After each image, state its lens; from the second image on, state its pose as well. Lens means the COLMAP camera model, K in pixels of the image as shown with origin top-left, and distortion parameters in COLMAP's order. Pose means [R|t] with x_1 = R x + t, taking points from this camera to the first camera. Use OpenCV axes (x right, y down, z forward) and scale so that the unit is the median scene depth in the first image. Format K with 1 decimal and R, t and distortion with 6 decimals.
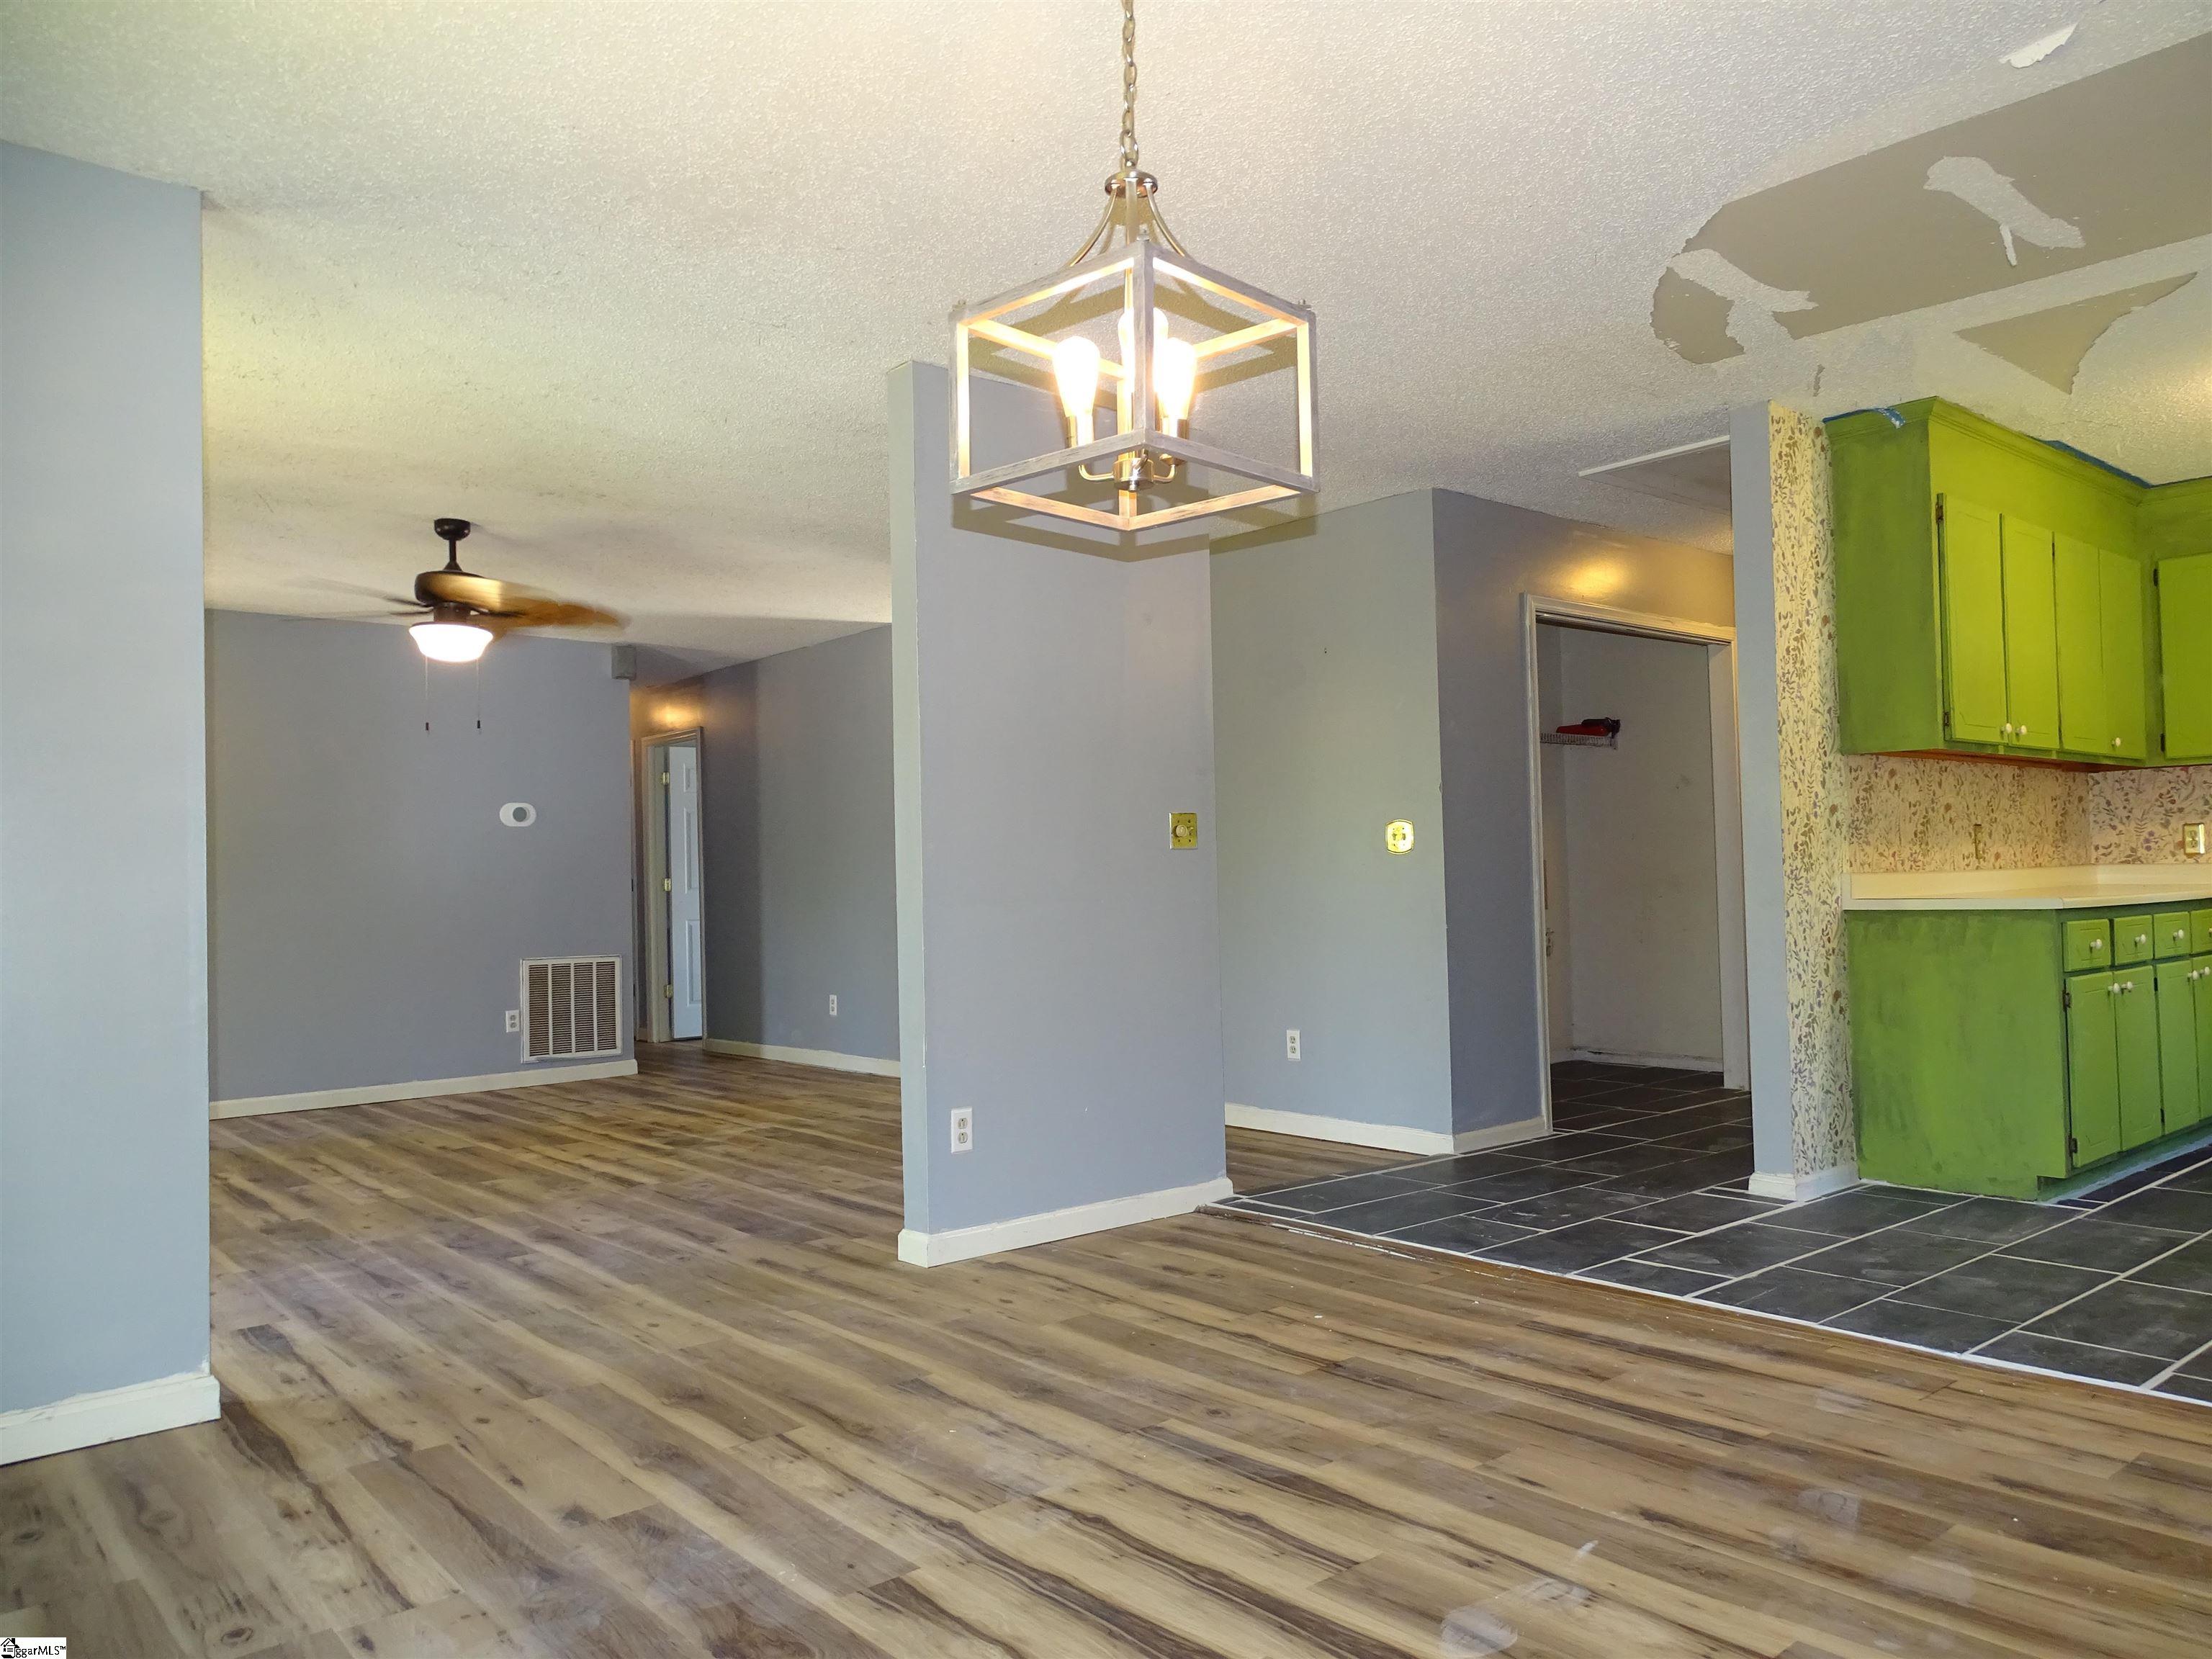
lens RADIAL K [[1581.1, 0, 1119.9], [0, 1581.1, 833.7], [0, 0, 1]] dist [-0.000839, 0.000469]
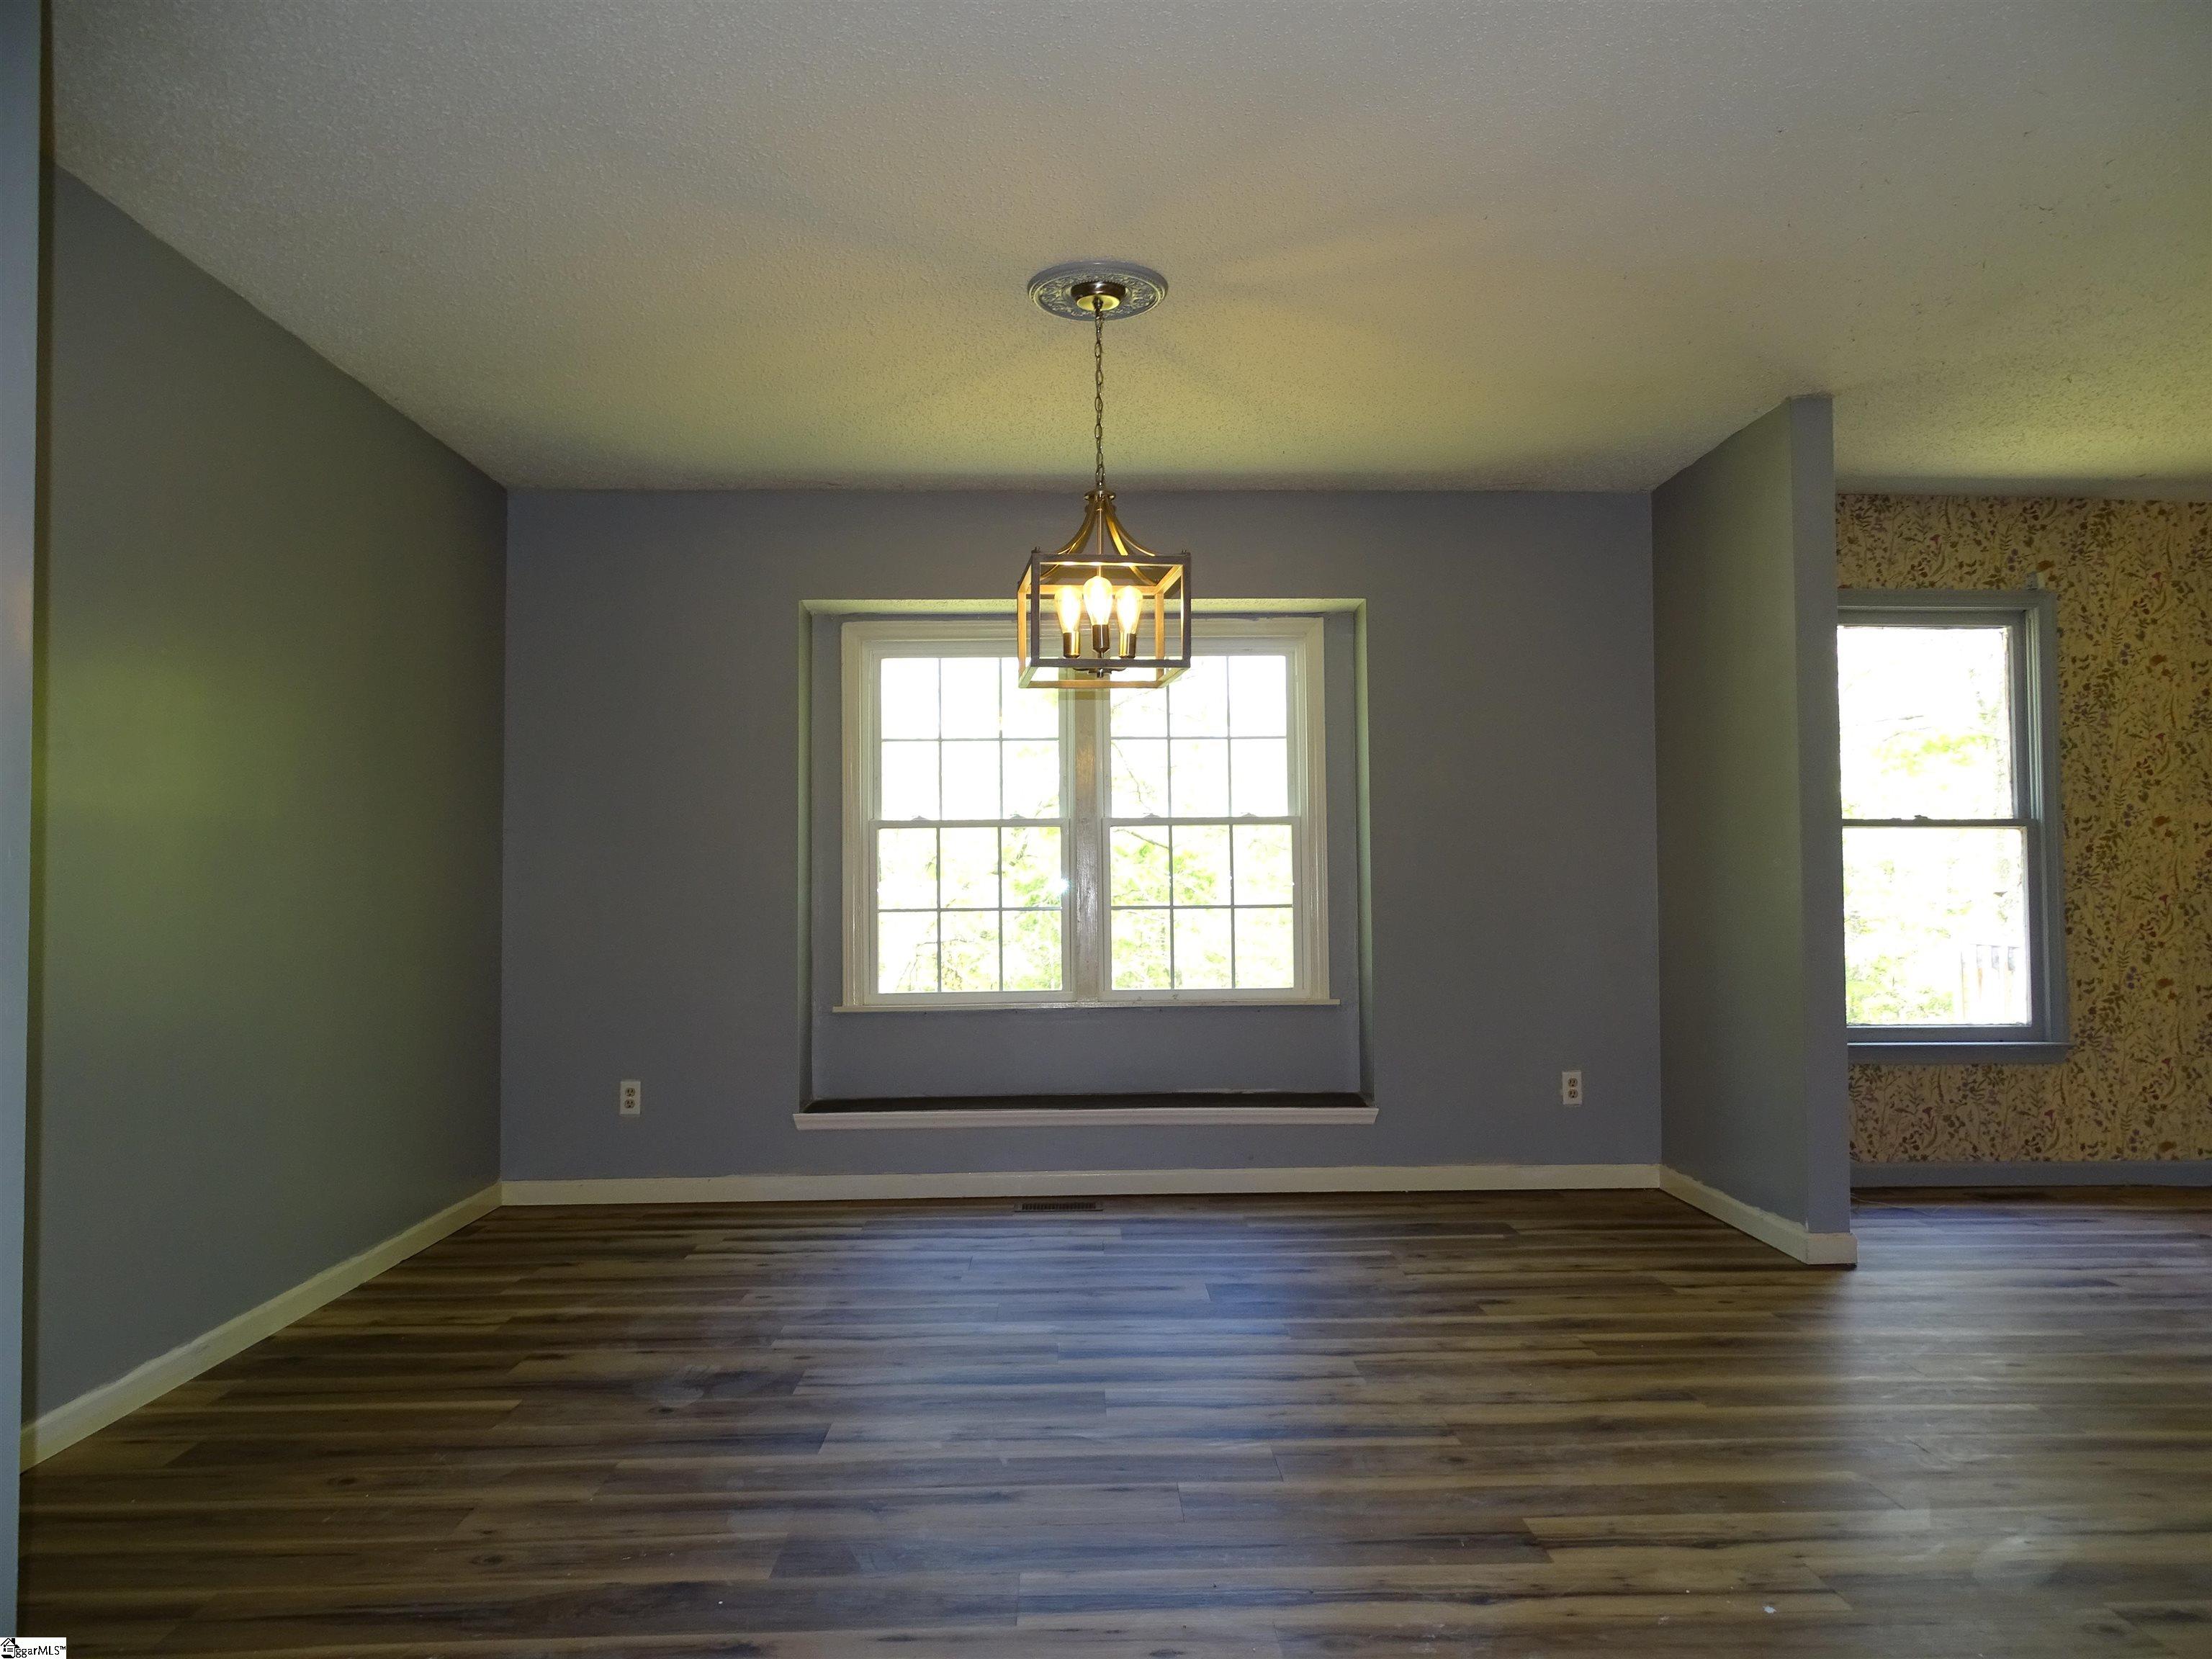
lens RADIAL K [[1581.1, 0, 1118.2], [0, 1581.1, 829.7], [0, 0, 1]] dist [-0.000839, 0.000469]
pose [[-0.621701, -0.003894, -0.783245, 0.996373], [0.042032, 0.998381, -0.038327, 0.012239], [0.782126, -0.056749, -0.620530, 1.541377]]
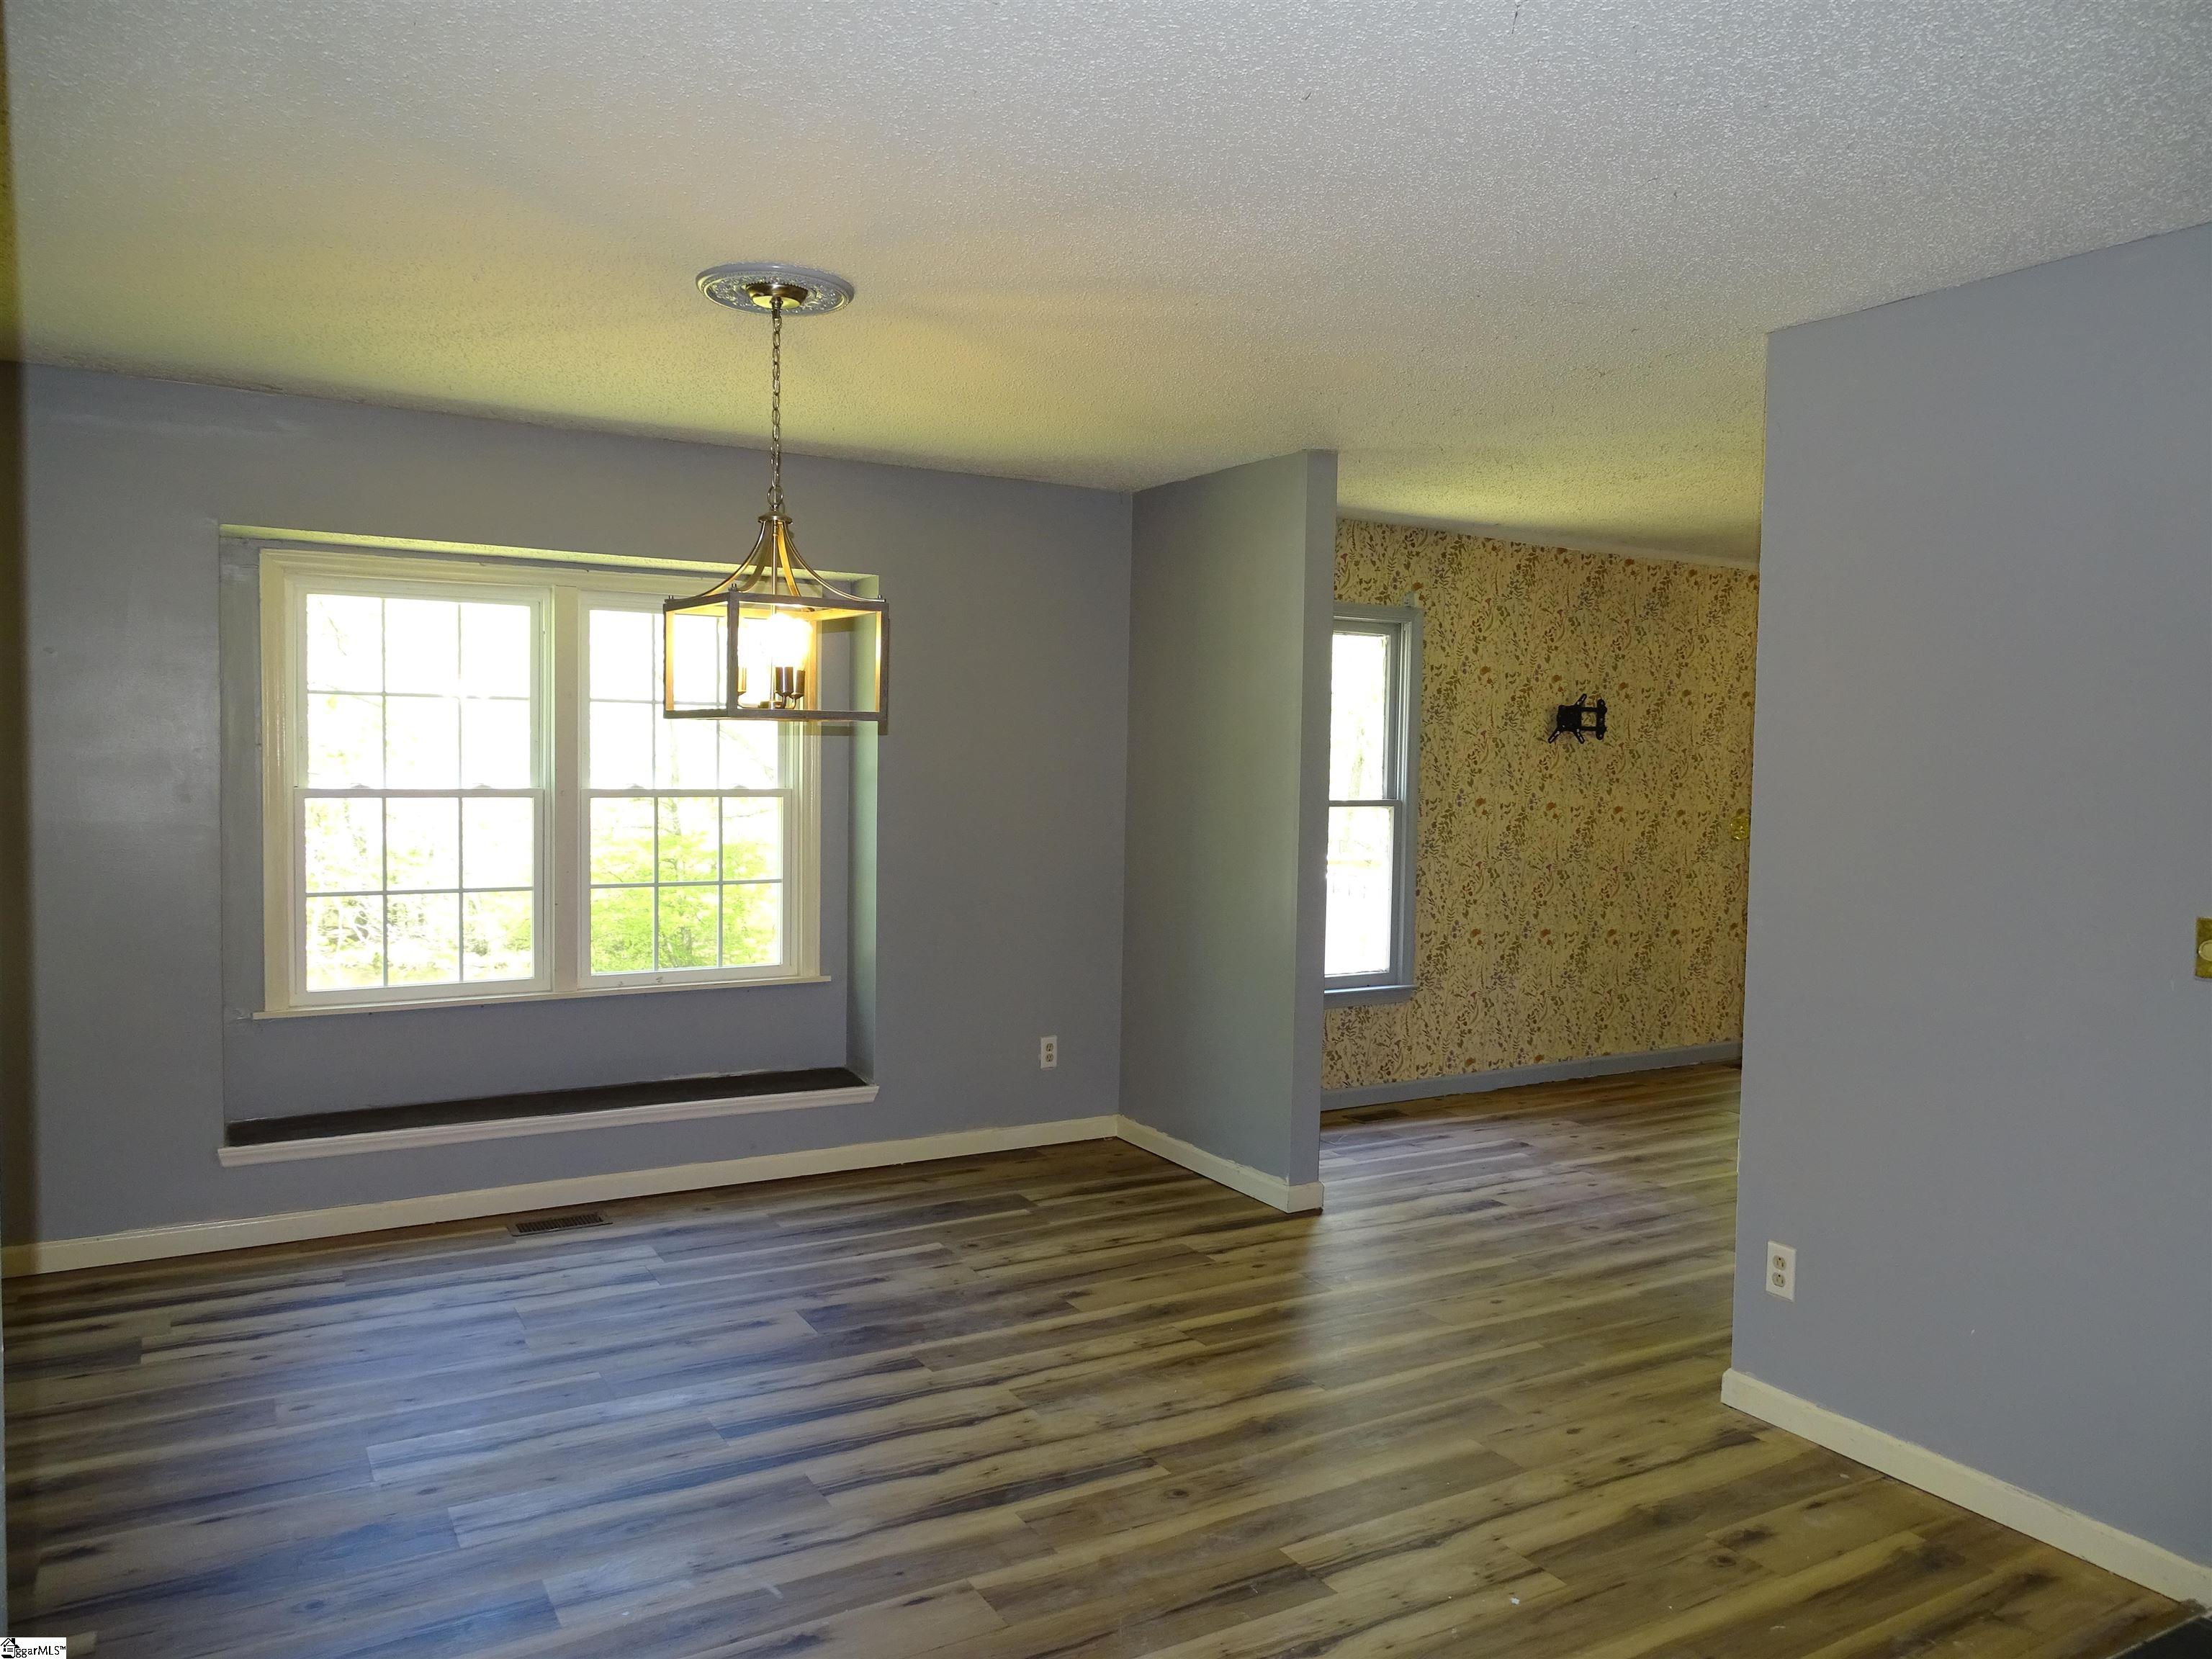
lens RADIAL K [[1581.1, 0, 1115.2], [0, 1581.1, 815.2], [0, 0, 1]] dist [-0.000839, 0.000469]
pose [[-0.172300, 0.063122, -0.983020, 1.131104], [0.011846, 0.998005, 0.062008, -0.156320], [0.984973, -0.000961, -0.172704, 1.204763]]
